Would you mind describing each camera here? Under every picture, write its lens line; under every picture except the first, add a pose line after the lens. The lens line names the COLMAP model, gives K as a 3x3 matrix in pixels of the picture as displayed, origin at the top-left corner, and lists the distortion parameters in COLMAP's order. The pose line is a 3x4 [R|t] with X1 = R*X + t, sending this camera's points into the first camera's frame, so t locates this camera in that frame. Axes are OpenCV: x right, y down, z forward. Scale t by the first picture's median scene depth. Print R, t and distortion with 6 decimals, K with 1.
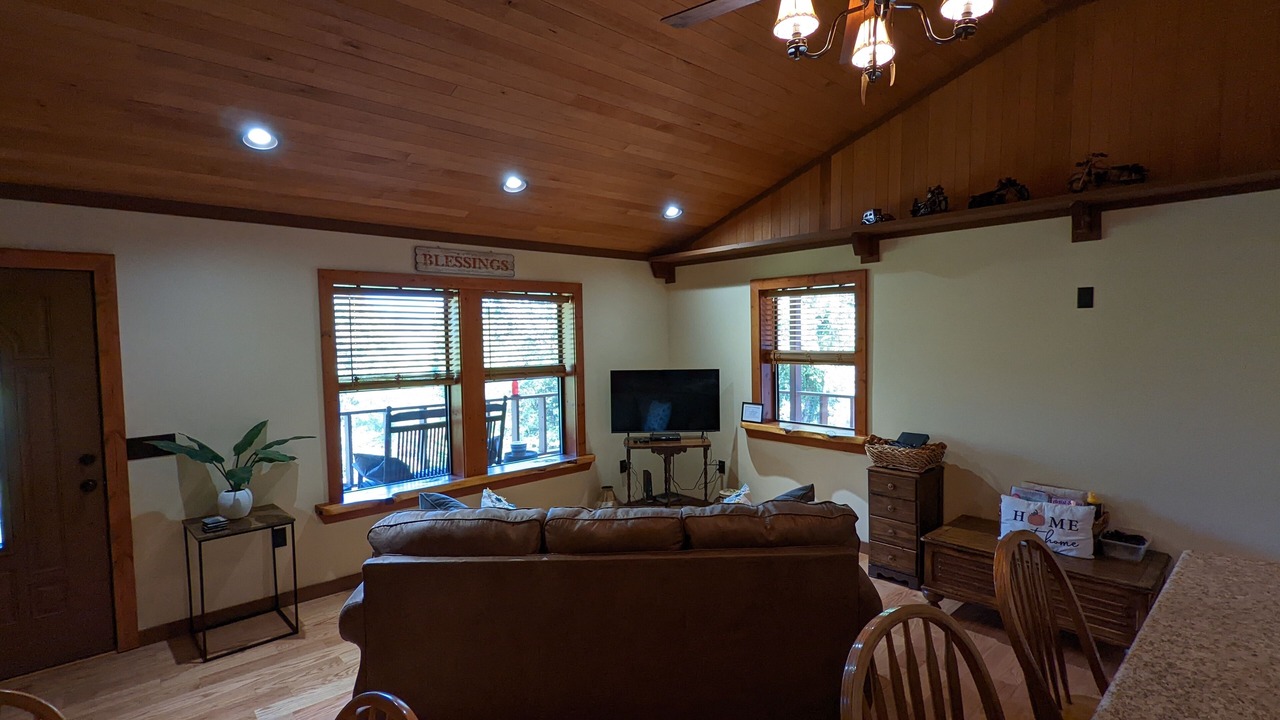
lens RADIAL K [[612.3, 0, 637.1], [0, 612.3, 362.5], [0, 0, 1]] dist [0.003307, -0.001914]
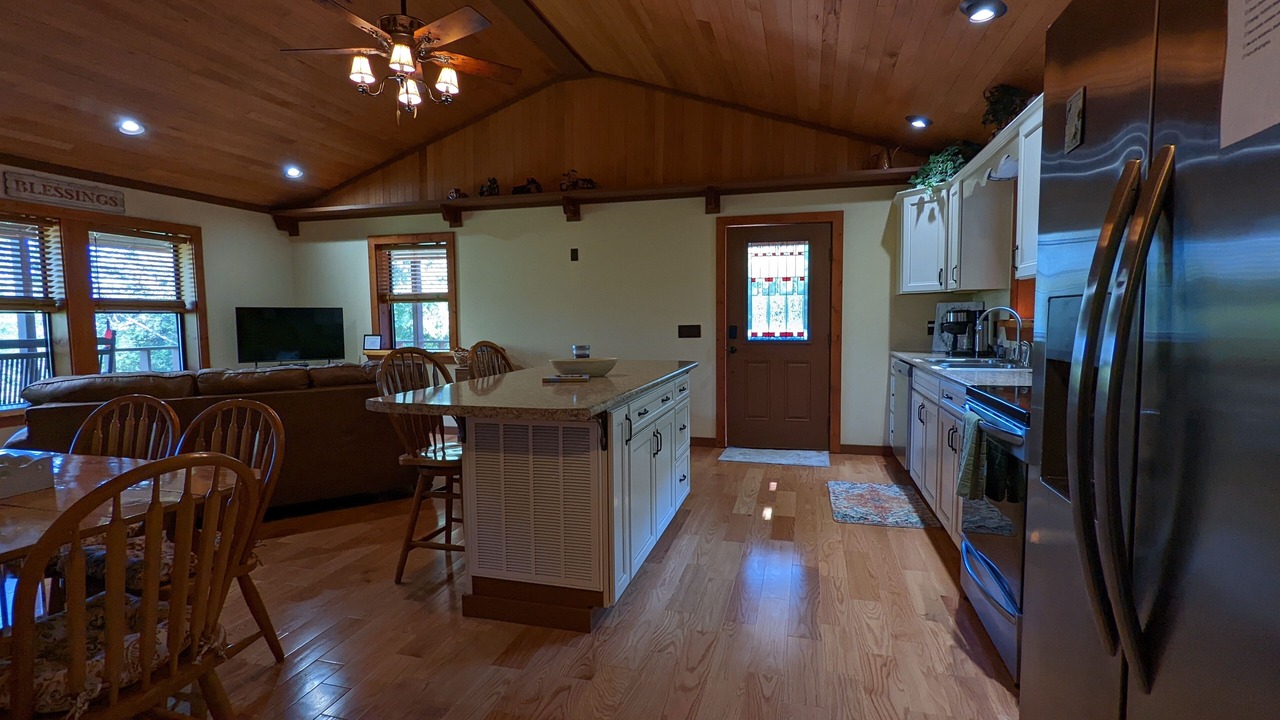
lens RADIAL K [[612.3, 0, 641.4], [0, 612.3, 363.8], [0, 0, 1]] dist [0.003307, -0.001914]
pose [[0.844821, -0.031178, 0.534139, -0.020918], [0.018850, 0.999415, 0.028522, 0.115935], [-0.534716, -0.014027, 0.844915, -0.413008]]
